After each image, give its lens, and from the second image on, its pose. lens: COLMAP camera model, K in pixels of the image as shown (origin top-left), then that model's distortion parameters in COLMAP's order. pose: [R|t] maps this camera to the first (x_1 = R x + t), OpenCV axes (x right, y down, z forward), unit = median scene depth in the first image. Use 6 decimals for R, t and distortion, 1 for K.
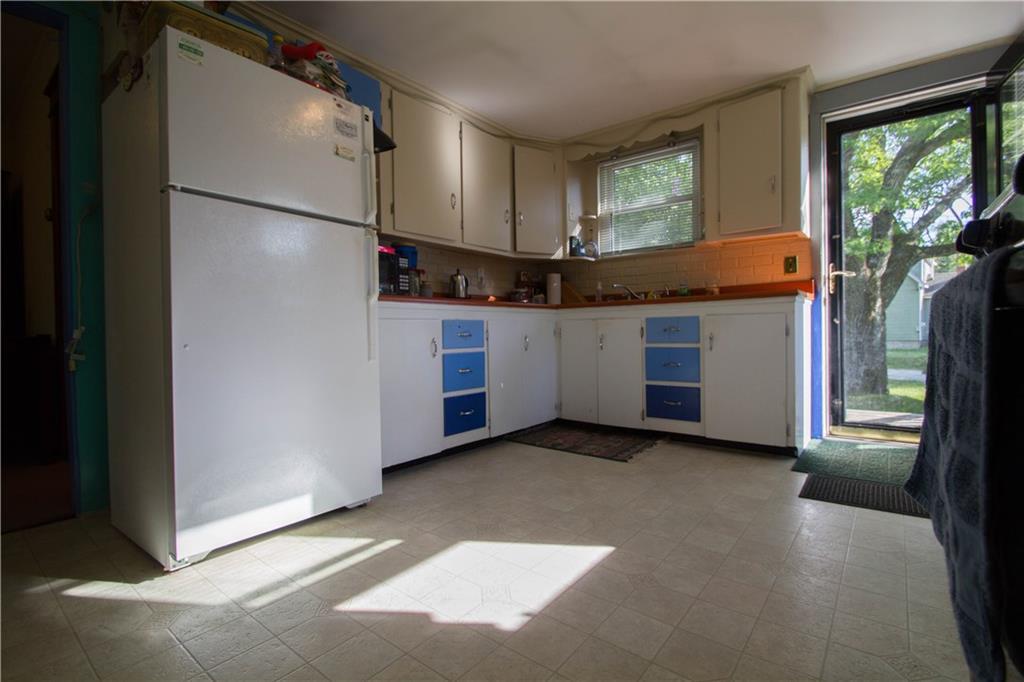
lens RADIAL K [[475.2, 0, 521.2], [0, 475.2, 334.6], [0, 0, 1]] dist [0.001775, -0.009562]
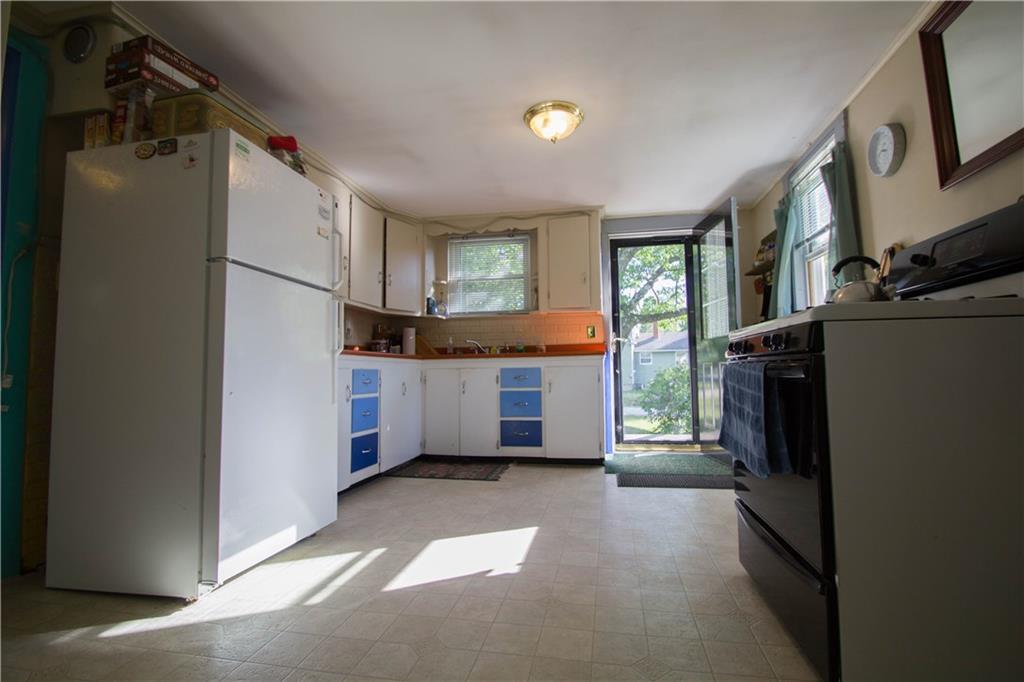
lens RADIAL K [[475.2, 0, 521.2], [0, 475.2, 334.6], [0, 0, 1]] dist [0.001775, -0.009562]
pose [[0.886546, 0.041361, 0.460788, -0.292576], [0.002570, 0.995540, -0.094305, -0.004278], [-0.462633, 0.084790, 0.882486, -0.177586]]
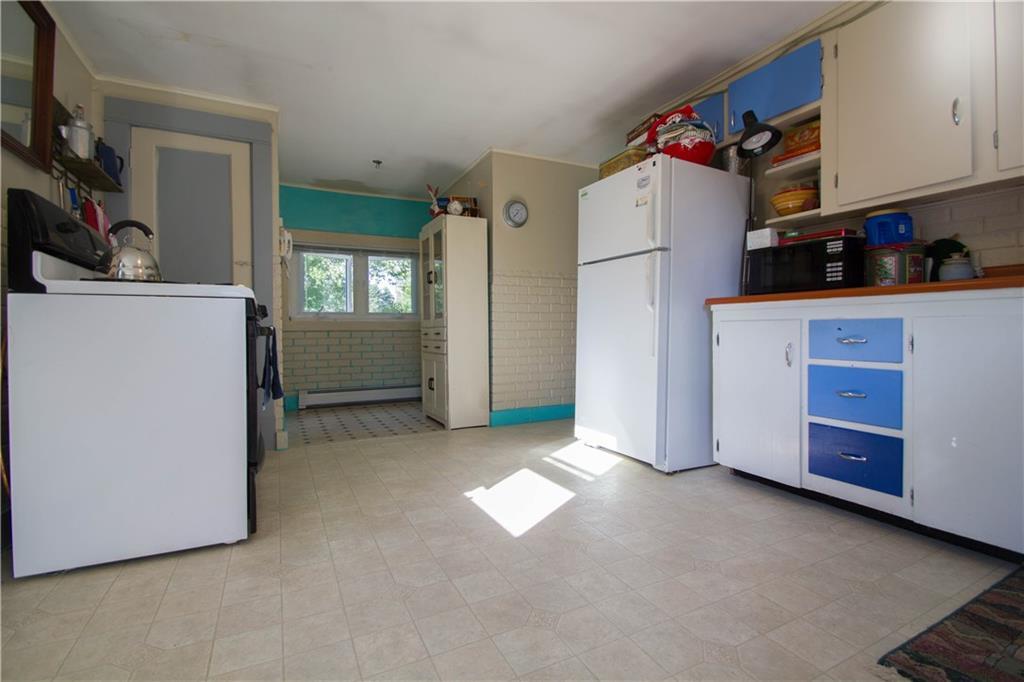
lens RADIAL K [[475.2, 0, 521.2], [0, 475.2, 334.6], [0, 0, 1]] dist [0.001775, -0.009562]
pose [[-0.416895, 0.023177, -0.908659, 0.627472], [0.000484, 0.999680, 0.025276, -0.023191], [0.908954, 0.010098, -0.416773, 0.778937]]
